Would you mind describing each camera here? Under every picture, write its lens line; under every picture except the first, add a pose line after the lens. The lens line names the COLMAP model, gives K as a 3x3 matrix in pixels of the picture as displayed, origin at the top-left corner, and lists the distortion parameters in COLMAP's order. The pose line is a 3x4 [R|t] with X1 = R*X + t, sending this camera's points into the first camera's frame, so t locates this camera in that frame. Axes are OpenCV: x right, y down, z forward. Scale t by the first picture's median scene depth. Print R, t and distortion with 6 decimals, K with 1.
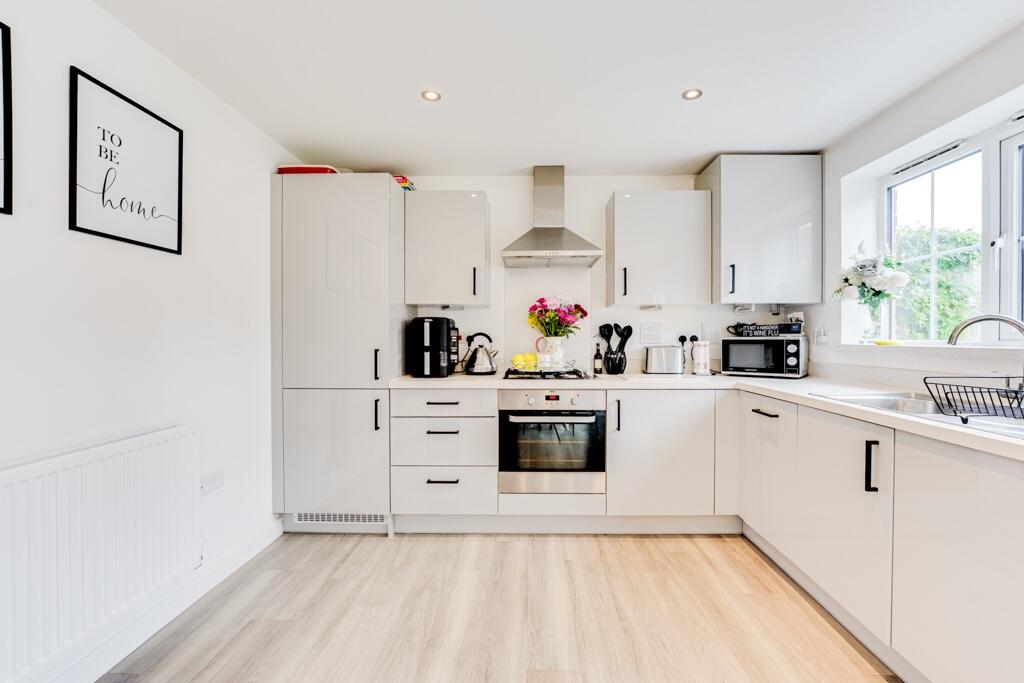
lens RADIAL K [[411.2, 0, 519.3], [0, 411.2, 340.1], [0, 0, 1]] dist [-0.015750, 0.001684]
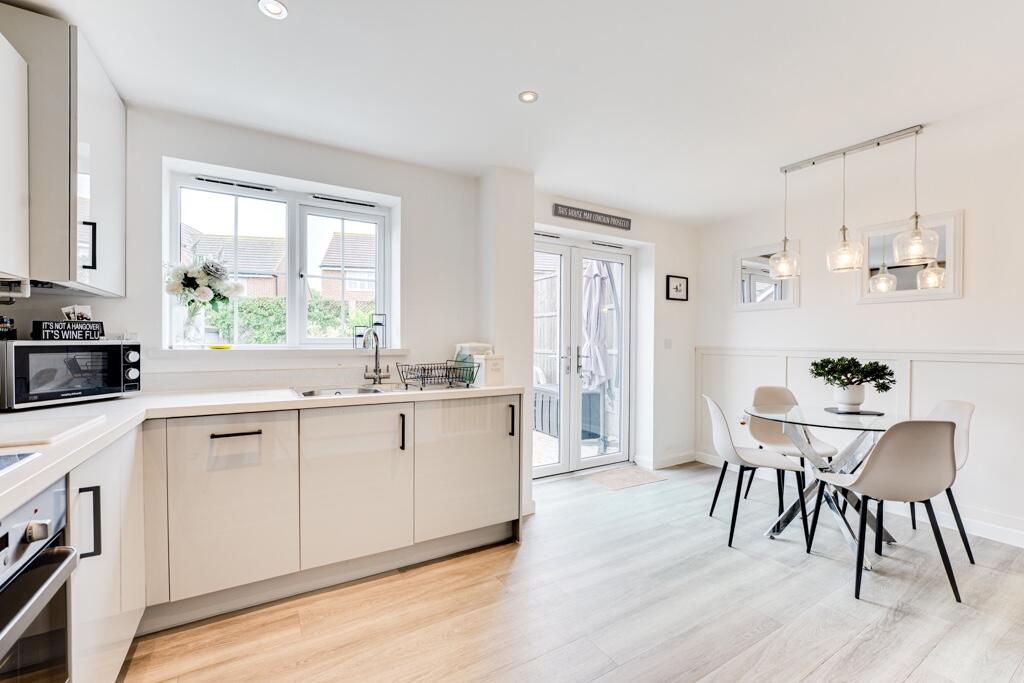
lens RADIAL K [[420.5, 0, 509.4], [0, 420.5, 345.6], [0, 0, 1]] dist [-0.022592, 0.003622]
pose [[-0.530361, -0.011664, 0.847692, -0.345165], [0.001596, 0.999890, 0.014757, -0.009531], [-0.847770, 0.009180, -0.530284, 0.849105]]
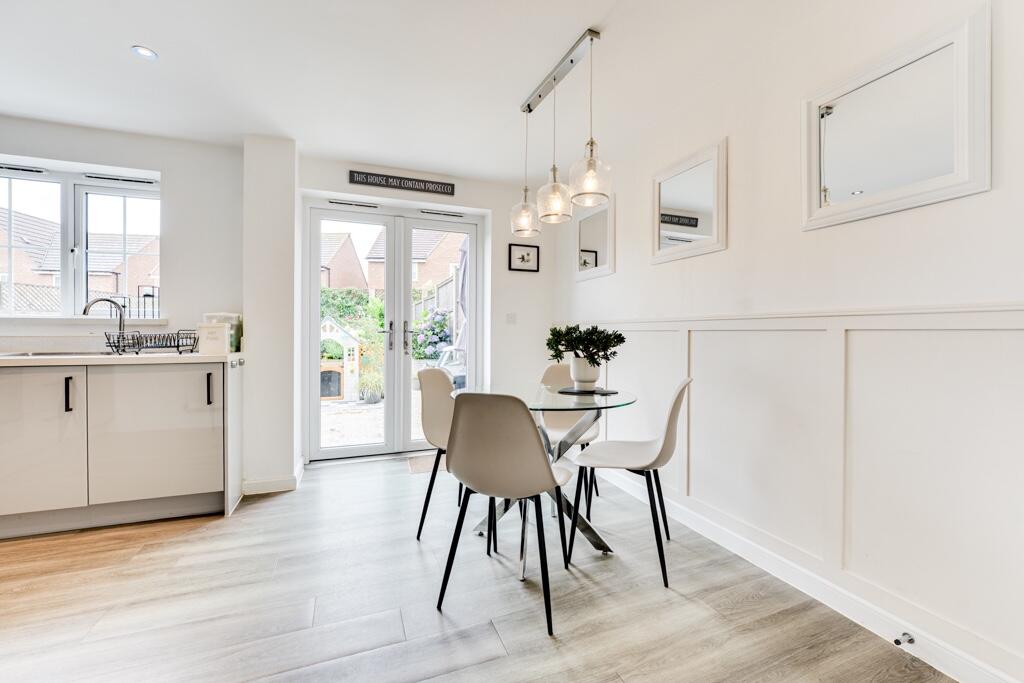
lens RADIAL K [[420.5, 0, 523.6], [0, 420.5, 335.5], [0, 0, 1]] dist [-0.022592, 0.003622]
pose [[-0.388982, -0.010966, 0.921180, -0.669925], [0.001442, 0.999921, 0.012512, 0.046486], [-0.921244, 0.006195, -0.388936, 0.032376]]
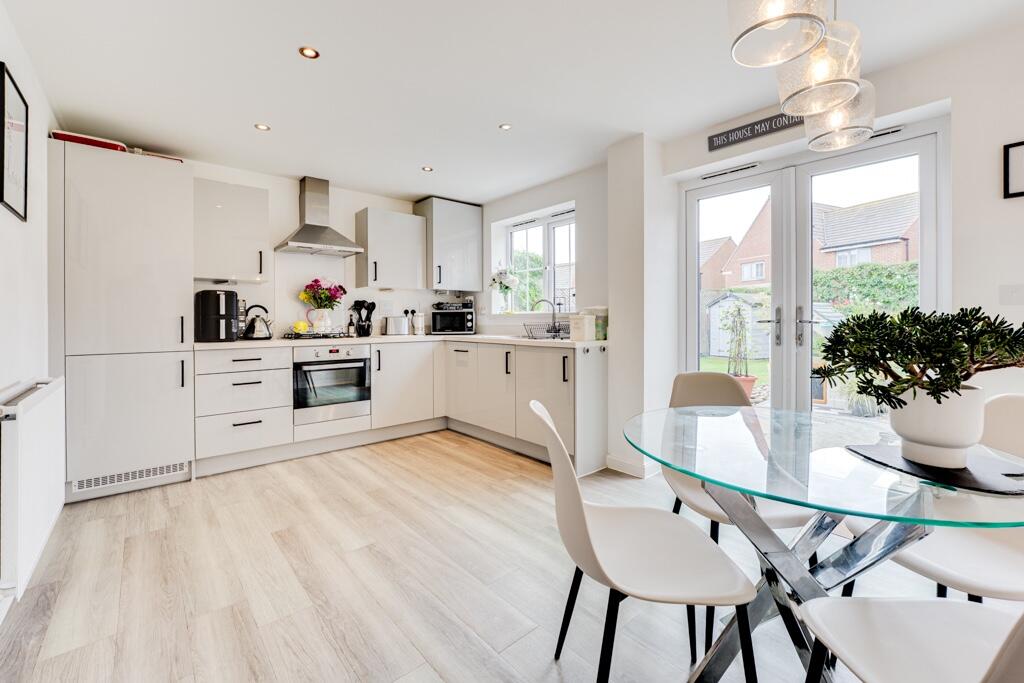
lens RADIAL K [[420.5, 0, 502.7], [0, 420.5, 320.3], [0, 0, 1]] dist [-0.022592, 0.003622]
pose [[0.744994, -0.005437, 0.667049, -0.435277], [0.010616, 0.999937, -0.003706, 0.045149], [-0.666987, 0.009843, 0.745005, -0.442500]]
